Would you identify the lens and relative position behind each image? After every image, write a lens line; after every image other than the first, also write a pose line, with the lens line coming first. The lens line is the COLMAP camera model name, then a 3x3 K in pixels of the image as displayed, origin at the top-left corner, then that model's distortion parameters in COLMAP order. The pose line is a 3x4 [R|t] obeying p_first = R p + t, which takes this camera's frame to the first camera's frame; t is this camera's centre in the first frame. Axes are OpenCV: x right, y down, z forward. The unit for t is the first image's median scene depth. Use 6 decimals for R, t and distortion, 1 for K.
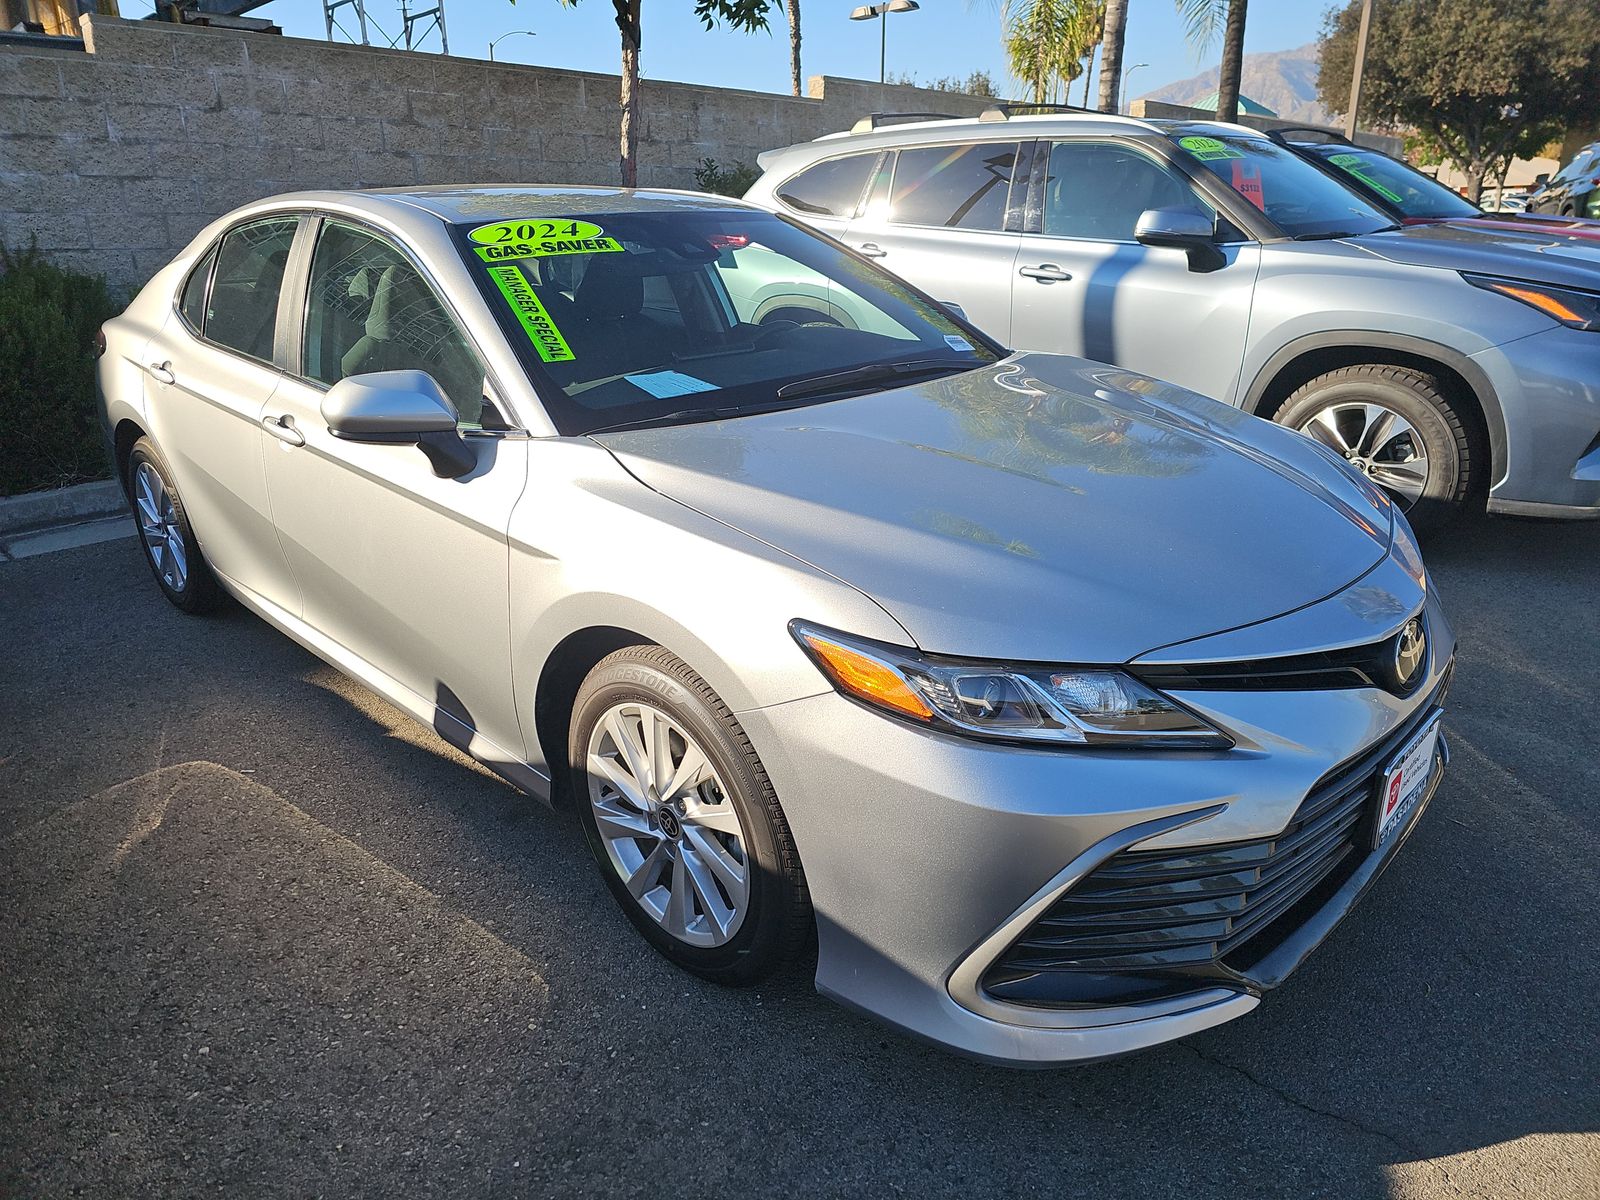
lens RADIAL K [[1066.1, 0, 812.1], [0, 1066.1, 598.6], [0, 0, 1]] dist [0.040952, -0.037054]
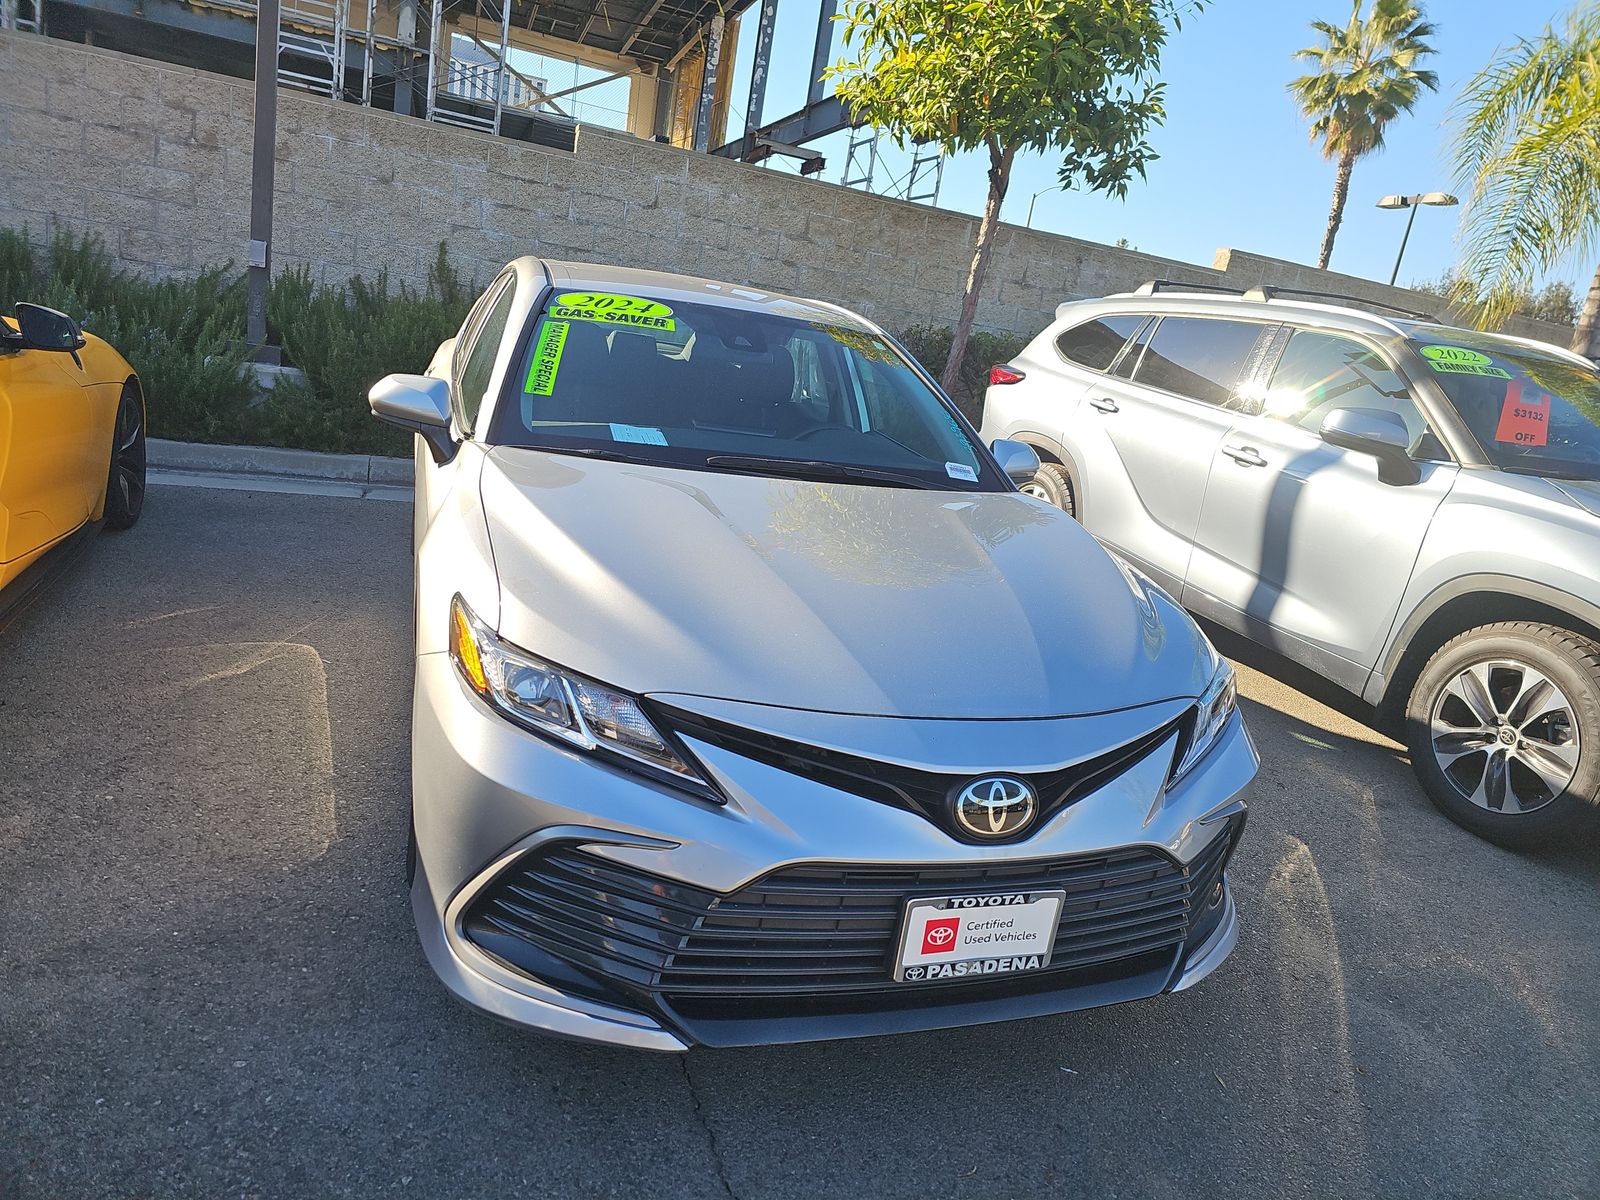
lens RADIAL K [[1066.1, 0, 796.5], [0, 1066.1, 608.7], [0, 0, 1]] dist [0.040952, -0.037054]
pose [[0.881545, 0.261729, -0.392907, 0.313476], [-0.303615, 0.951620, -0.047299, -0.008229], [0.361519, 0.160988, 0.918361, -0.000621]]
